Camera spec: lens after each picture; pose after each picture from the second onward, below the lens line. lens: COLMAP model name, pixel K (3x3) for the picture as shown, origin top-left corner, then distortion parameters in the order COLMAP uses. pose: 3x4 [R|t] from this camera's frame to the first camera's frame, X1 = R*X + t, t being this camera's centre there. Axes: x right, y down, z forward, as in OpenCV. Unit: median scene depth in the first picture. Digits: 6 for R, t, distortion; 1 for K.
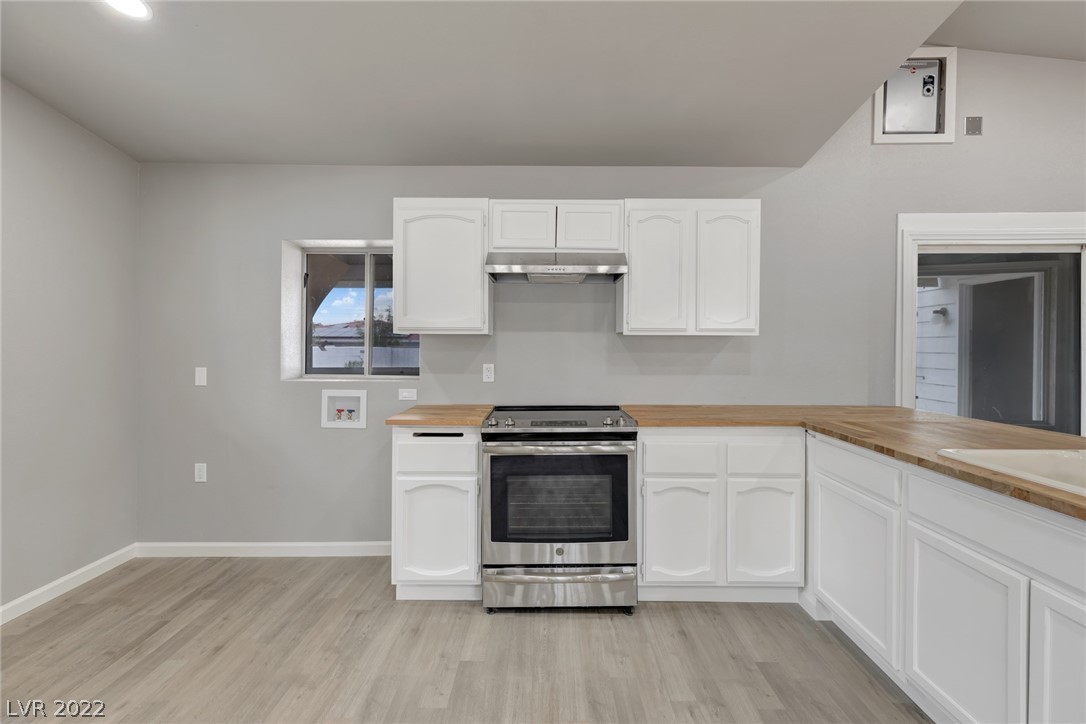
lens RADIAL K [[490.6, 0, 547.8], [0, 490.6, 352.3], [0, 0, 1]] dist [0.003518, 0.000286]
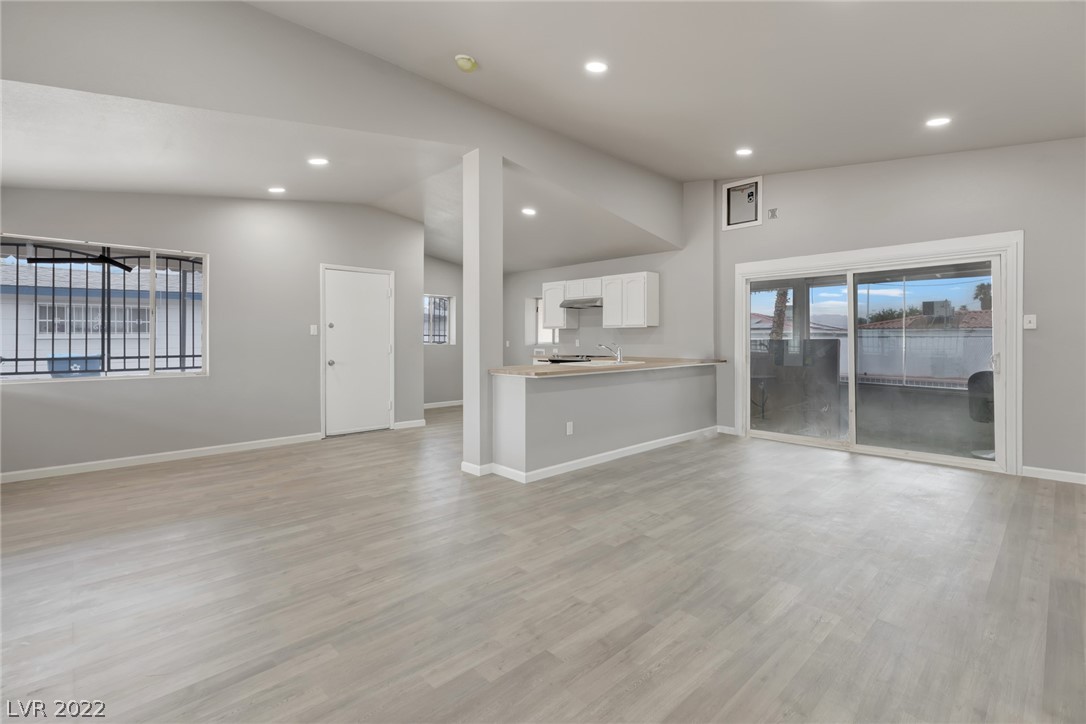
lens RADIAL K [[491.4, 0, 548.0], [0, 491.4, 335.3], [0, 0, 1]] dist [0.004468, 0.000189]
pose [[0.695817, -0.006784, -0.718187, 2.025867], [-0.006882, 0.999847, -0.016112, 0.054571], [0.718186, 0.016153, 0.695664, -1.152529]]
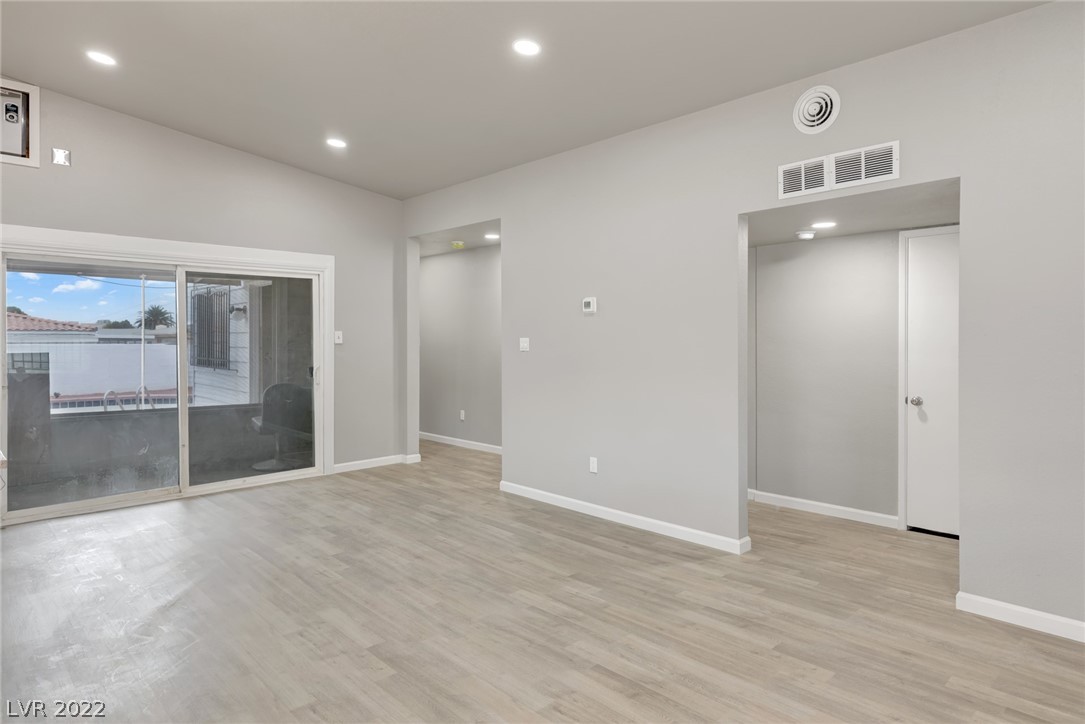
lens RADIAL K [[625.3, 0, 542.1], [0, 625.3, 345.5], [0, 0, 1]] dist [0.014316, 0.001042]
pose [[0.720396, -0.007578, 0.693521, 0.804786], [0.010468, 0.999945, 0.000053, 0.009696], [-0.693484, 0.007221, 0.720436, -1.119796]]
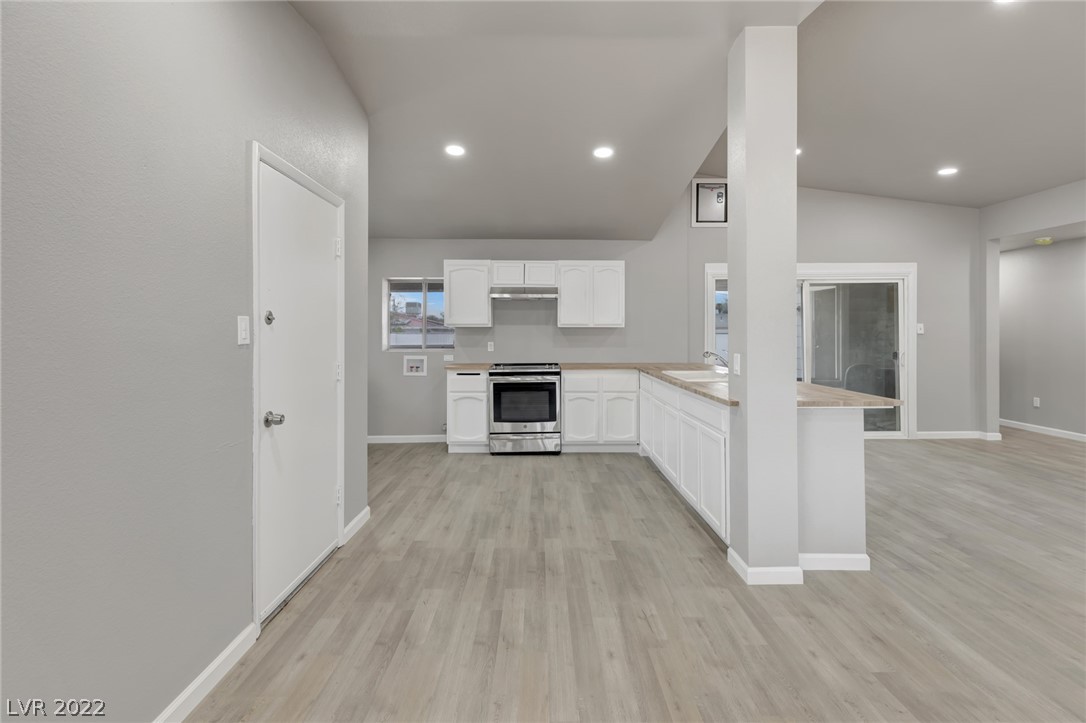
lens RADIAL K [[489.6, 0, 548.4], [0, 489.6, 331.0], [0, 0, 1]] dist [0.004602, 0.000616]
pose [[0.999864, -0.002376, 0.016292, 0.089273], [0.002651, 0.999854, -0.016889, 0.016567], [-0.016250, 0.016930, 0.999725, -1.130058]]
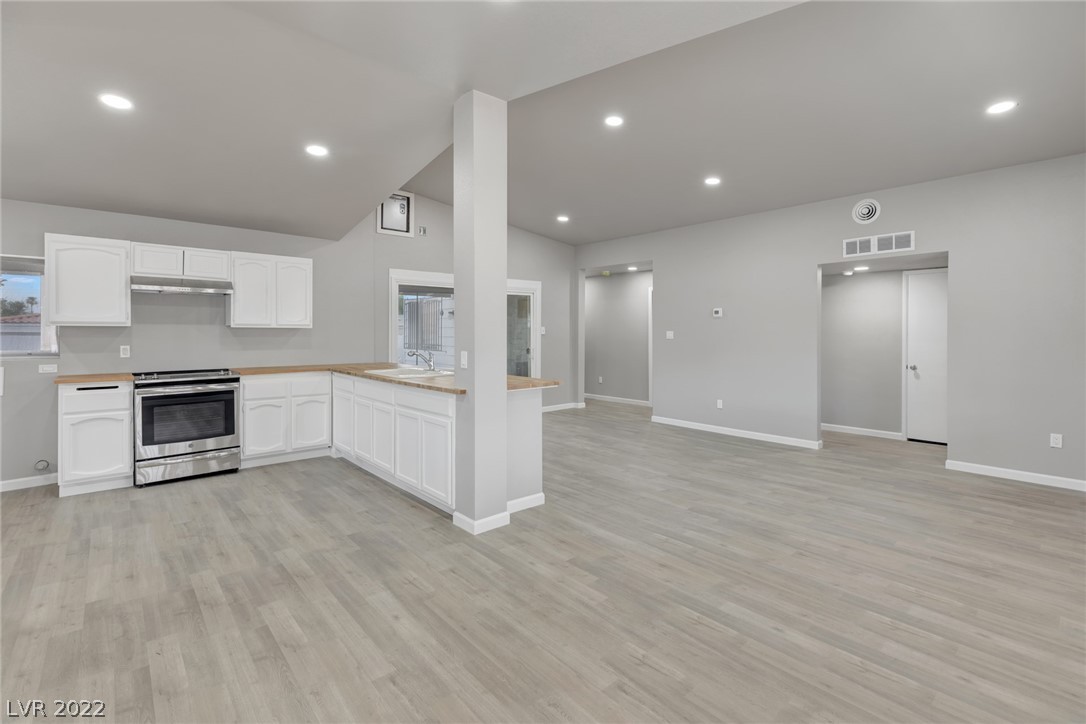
lens RADIAL K [[490.0, 0, 544.9], [0, 490.0, 336.3], [0, 0, 1]] dist [0.003823, -0.000110]
pose [[0.750467, -0.005616, 0.660884, -0.185008], [0.008626, 0.999962, -0.001297, 0.010342], [-0.660852, 0.006674, 0.750487, -1.196754]]
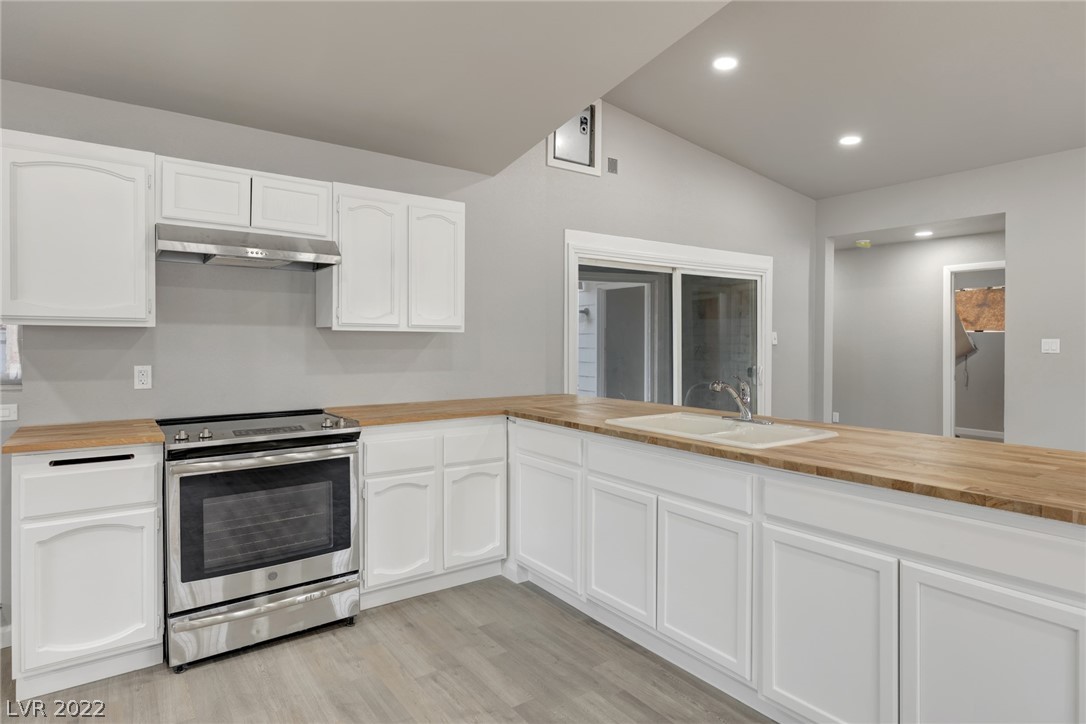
lens RADIAL K [[602.4, 0, 544.9], [0, 602.4, 346.4], [0, 0, 1]] dist [0.010830, 0.000288]
pose [[0.809572, -0.004045, 0.587007, -0.205680], [0.006364, 0.999978, -0.001885, -0.000633], [-0.586987, 0.005262, 0.809579, -0.159949]]
